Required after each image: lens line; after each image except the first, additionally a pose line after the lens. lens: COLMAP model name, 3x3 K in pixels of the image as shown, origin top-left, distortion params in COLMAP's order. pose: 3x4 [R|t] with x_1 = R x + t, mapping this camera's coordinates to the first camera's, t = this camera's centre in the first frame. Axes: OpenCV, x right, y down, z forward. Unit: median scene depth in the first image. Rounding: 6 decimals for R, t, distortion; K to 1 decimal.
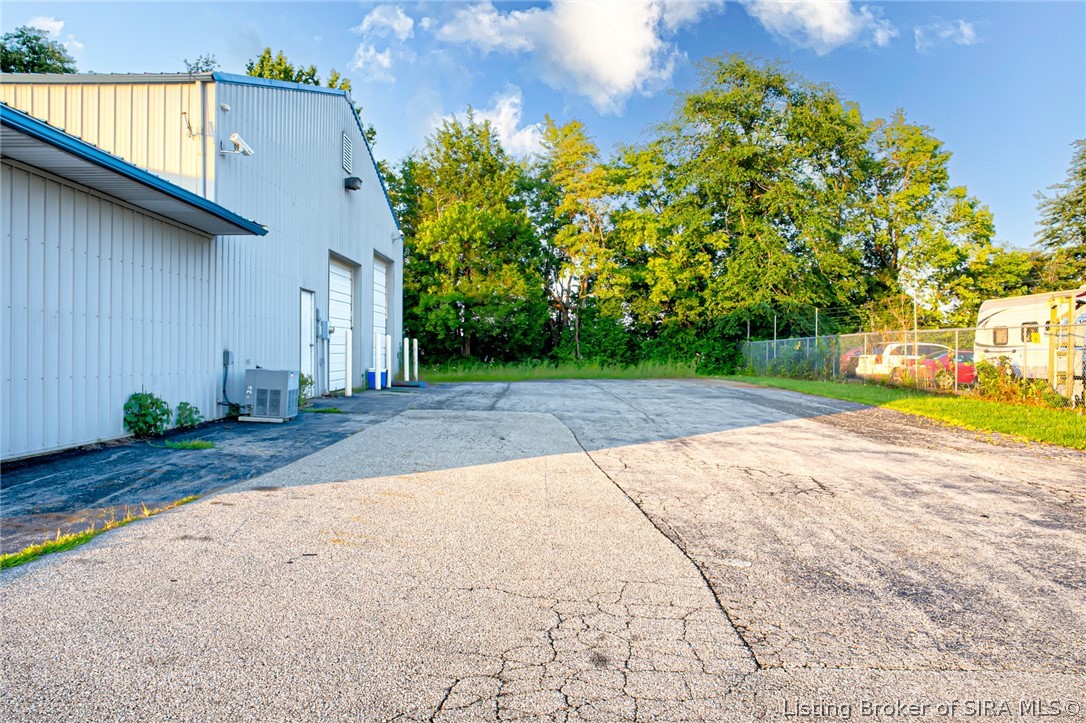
lens RADIAL K [[813.6, 0, 535.2], [0, 813.6, 361.6], [0, 0, 1]] dist [-0.053107, -0.000623]
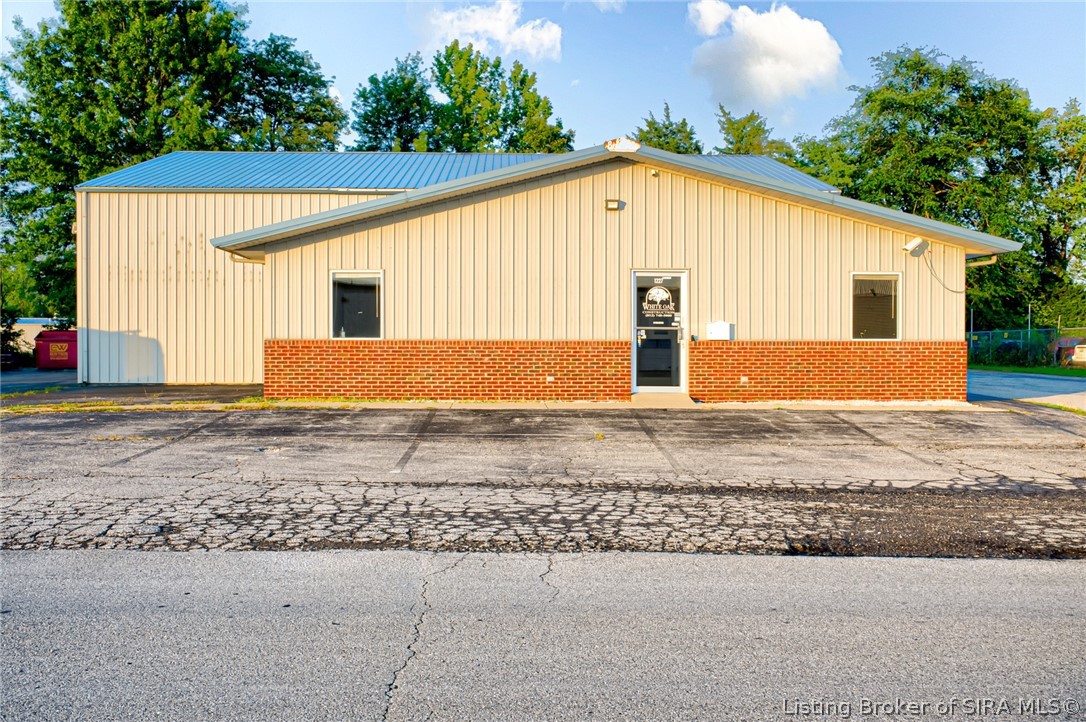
lens RADIAL K [[1094.4, 0, 548.2], [0, 1094.4, 351.9], [0, 0, 1]] dist [0.003609, 0.000000]
pose [[0.998581, -0.006569, 0.052855, -0.349713], [0.006886, 0.999959, -0.005814, 0.003128], [-0.052814, 0.006170, 0.998585, -0.422128]]
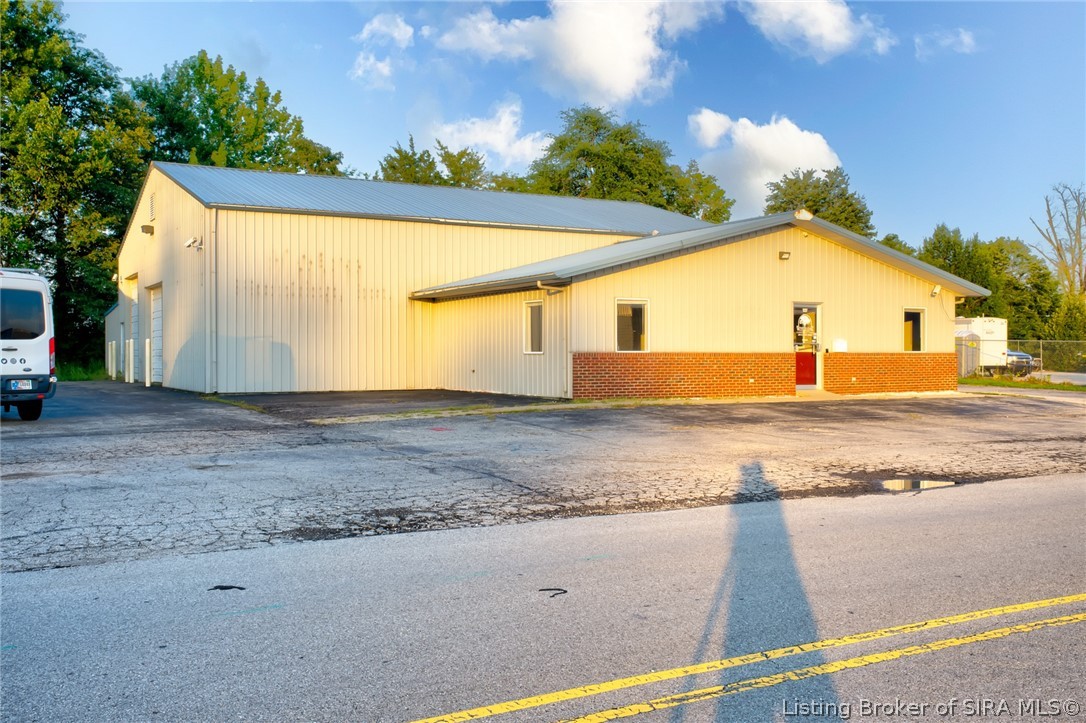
lens RADIAL K [[1077.2, 0, 545.7], [0, 1077.2, 360.7], [0, 0, 1]] dist [0.021965, 0.000000]
pose [[0.856058, -0.011185, 0.516759, -0.798106], [0.012544, 0.999921, 0.000863, -0.002302], [-0.516728, 0.005743, 0.856130, -0.436471]]
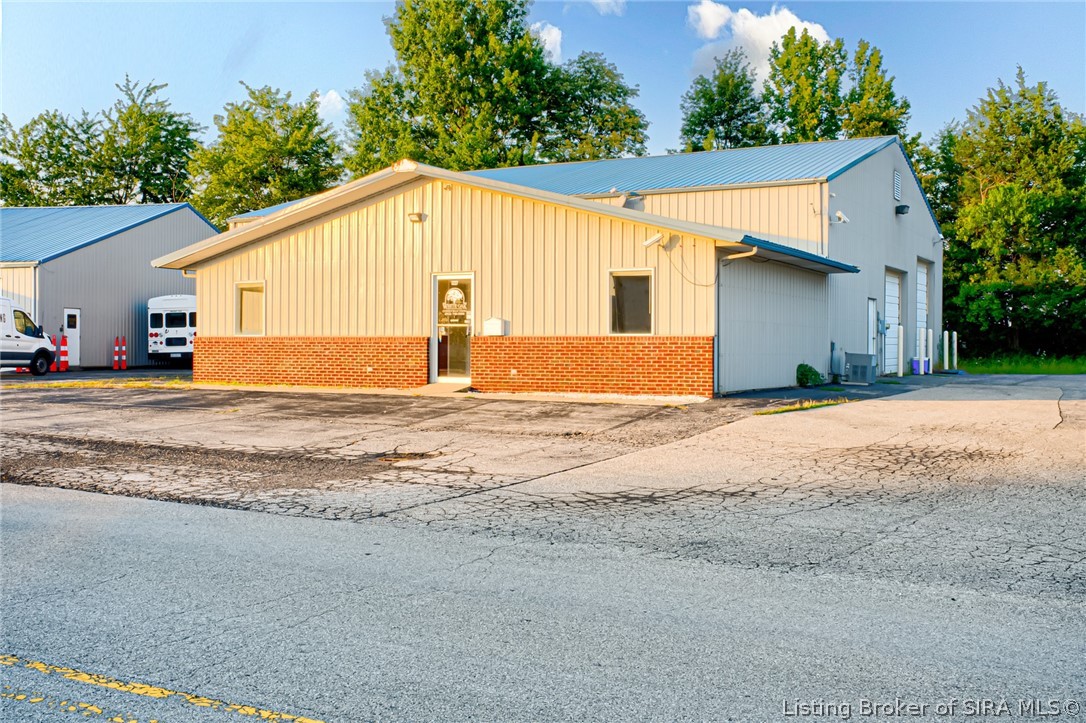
lens RADIAL K [[1151.6, 0, 543.5], [0, 1151.6, 358.5], [0, 0, 1]] dist [0.022674, 0.000000]
pose [[0.882315, 0.000709, -0.470660, 0.064109], [-0.001730, 0.999997, -0.001737, 0.007893], [0.470657, 0.002347, 0.882313, -0.423824]]
